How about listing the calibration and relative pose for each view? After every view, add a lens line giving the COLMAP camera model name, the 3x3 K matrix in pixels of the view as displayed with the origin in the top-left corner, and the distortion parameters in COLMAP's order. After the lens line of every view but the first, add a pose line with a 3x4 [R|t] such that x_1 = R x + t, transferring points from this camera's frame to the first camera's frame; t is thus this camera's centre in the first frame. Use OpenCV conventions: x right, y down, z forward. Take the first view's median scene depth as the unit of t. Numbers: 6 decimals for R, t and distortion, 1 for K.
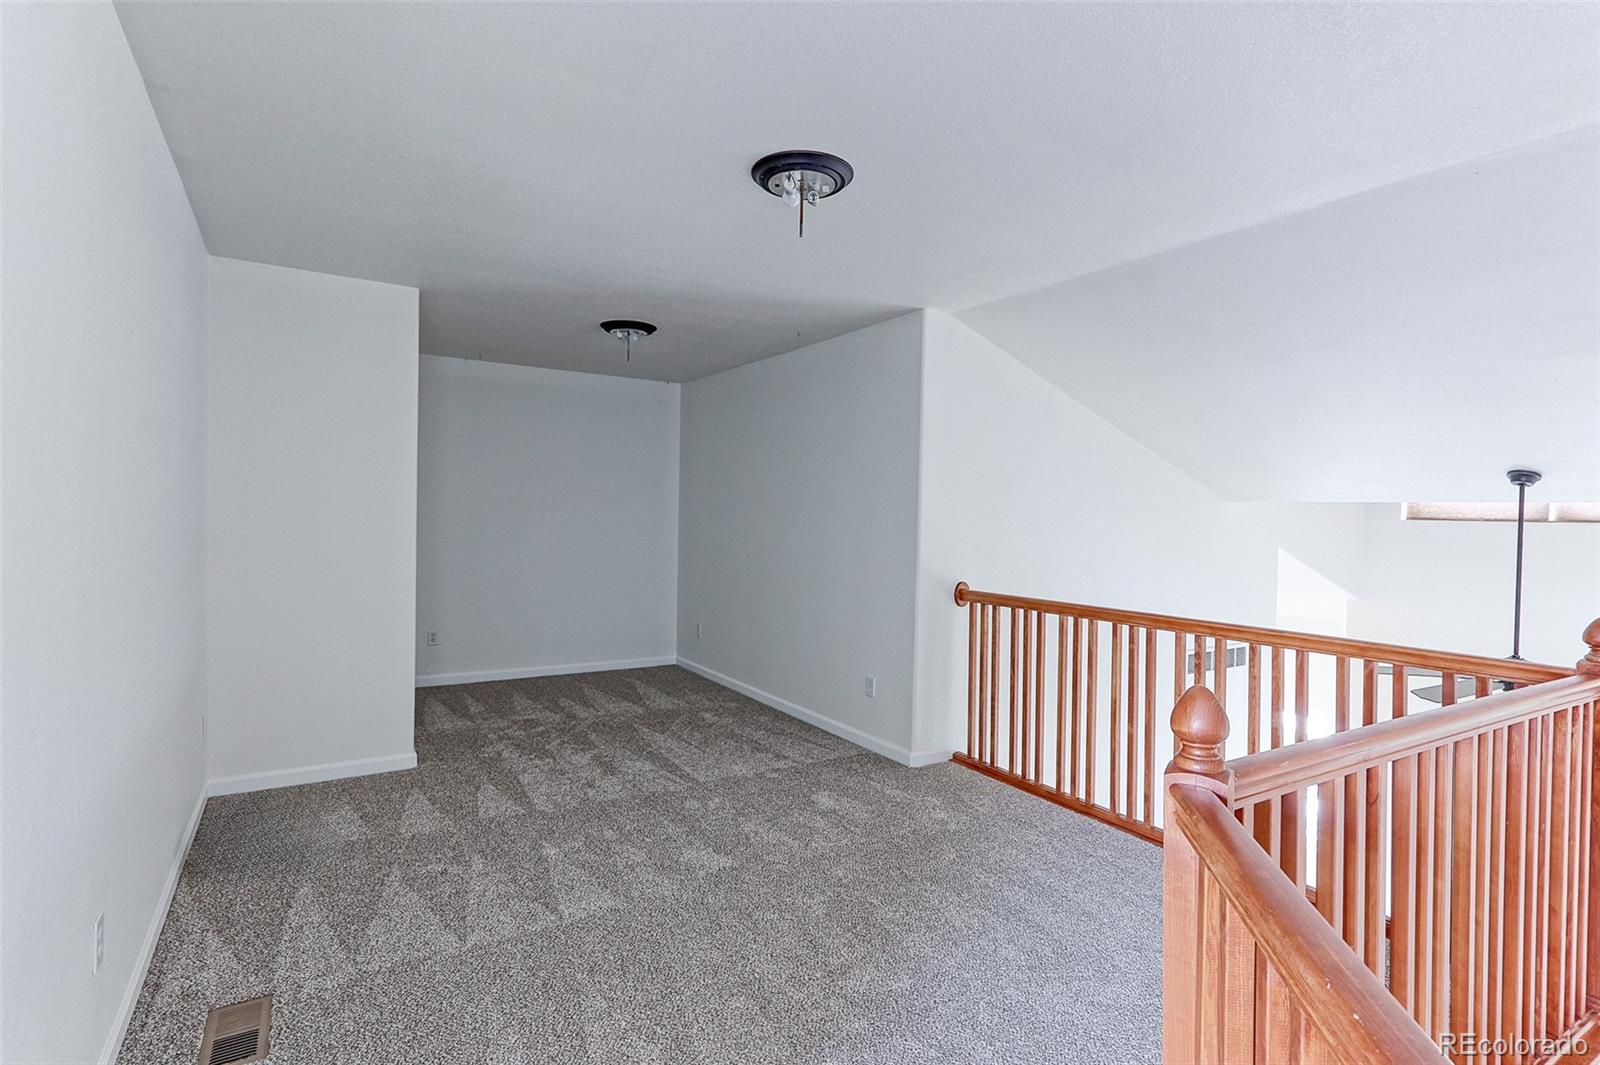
lens RADIAL K [[789.6, 0, 781.0], [0, 789.6, 533.3], [0, 0, 1]] dist [-0.001436, -0.000090]
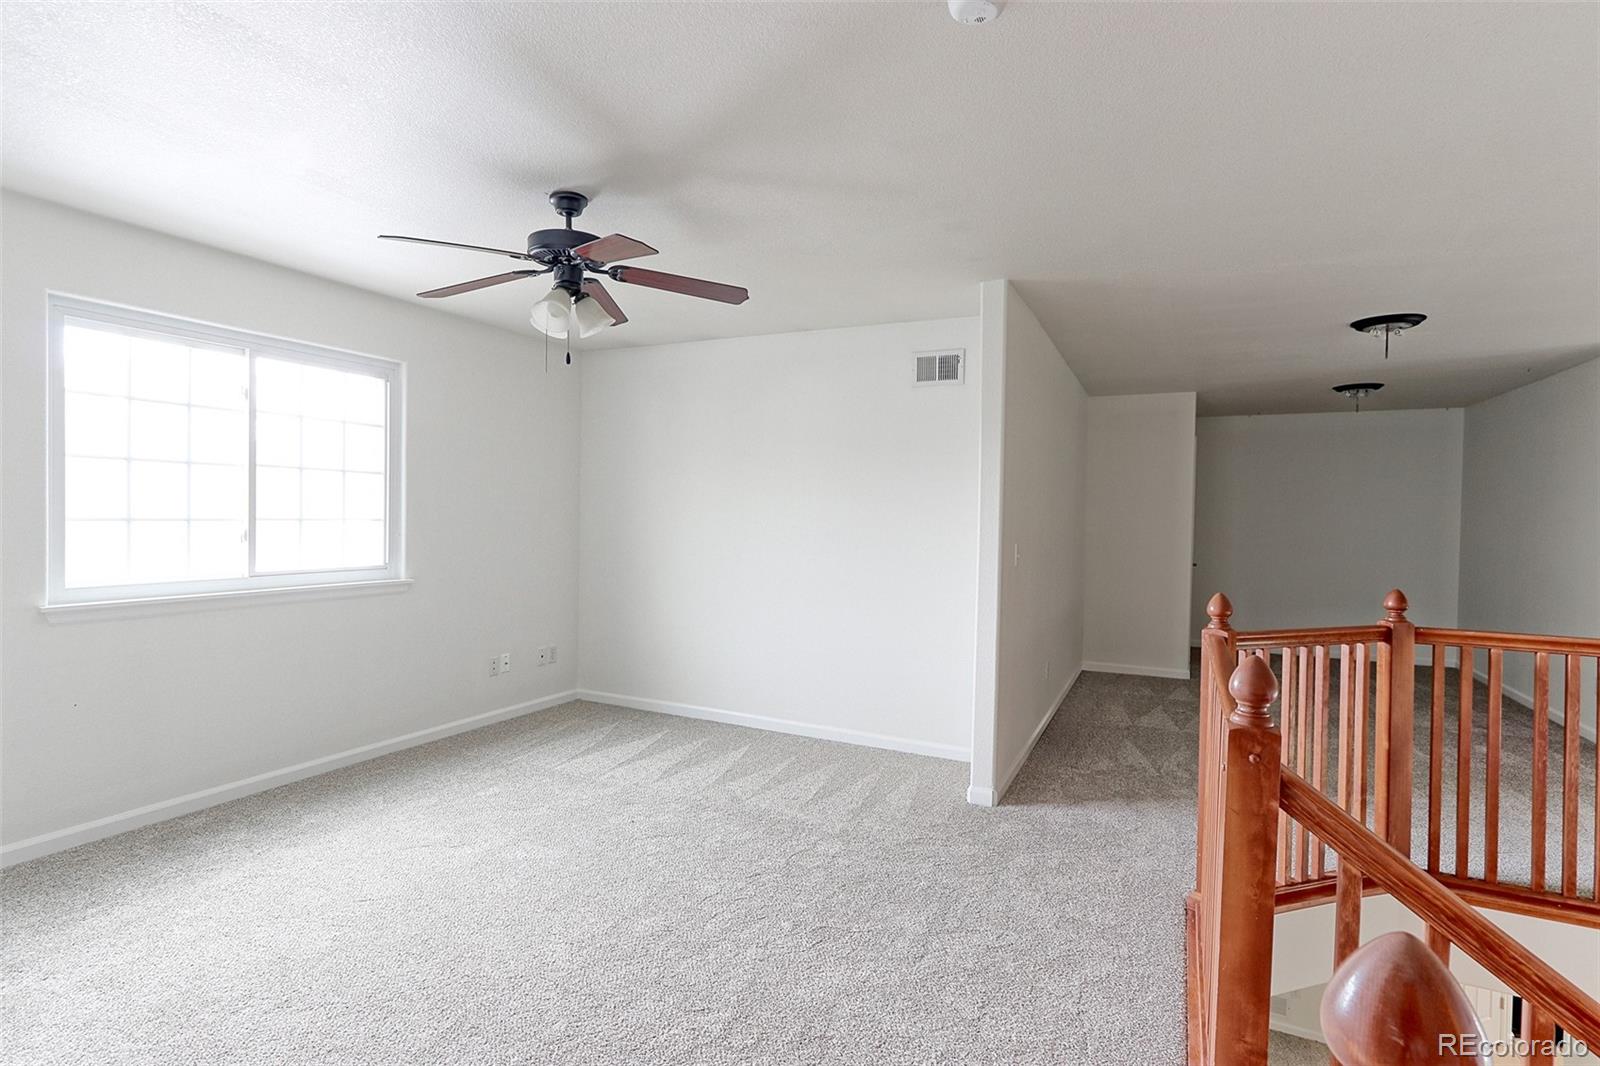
lens RADIAL K [[790.1, 0, 800.0], [0, 790.1, 533.0], [0, 0, 1]] dist [0.001476, 0.000172]
pose [[0.552494, 0.011934, -0.833432, 0.431818], [-0.030323, 0.999523, -0.005789, 0.024894], [0.832965, 0.028471, 0.552592, -0.561754]]
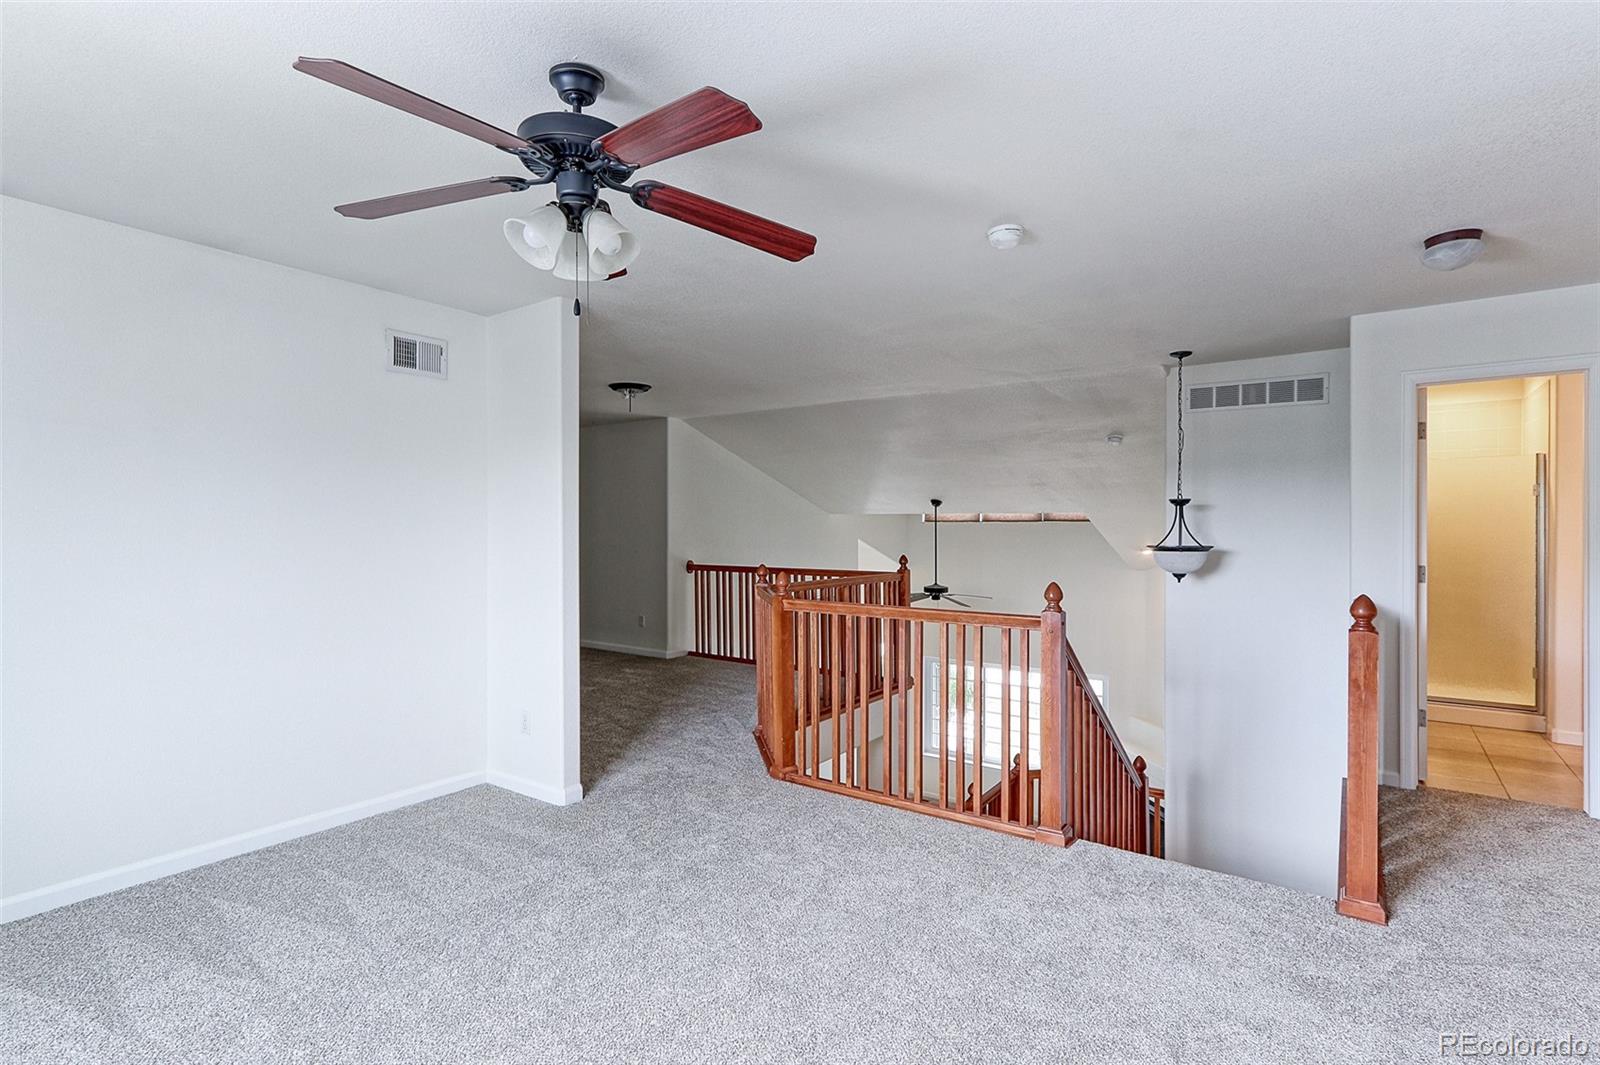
lens RADIAL K [[753.1, 0, 793.2], [0, 753.1, 532.5], [0, 0, 1]] dist [-0.002317, 0.000596]
pose [[0.922901, -0.027131, 0.384081, -0.243505], [0.033674, 0.999380, -0.010320, 0.023338], [-0.383563, 0.022458, 0.923242, -0.790438]]
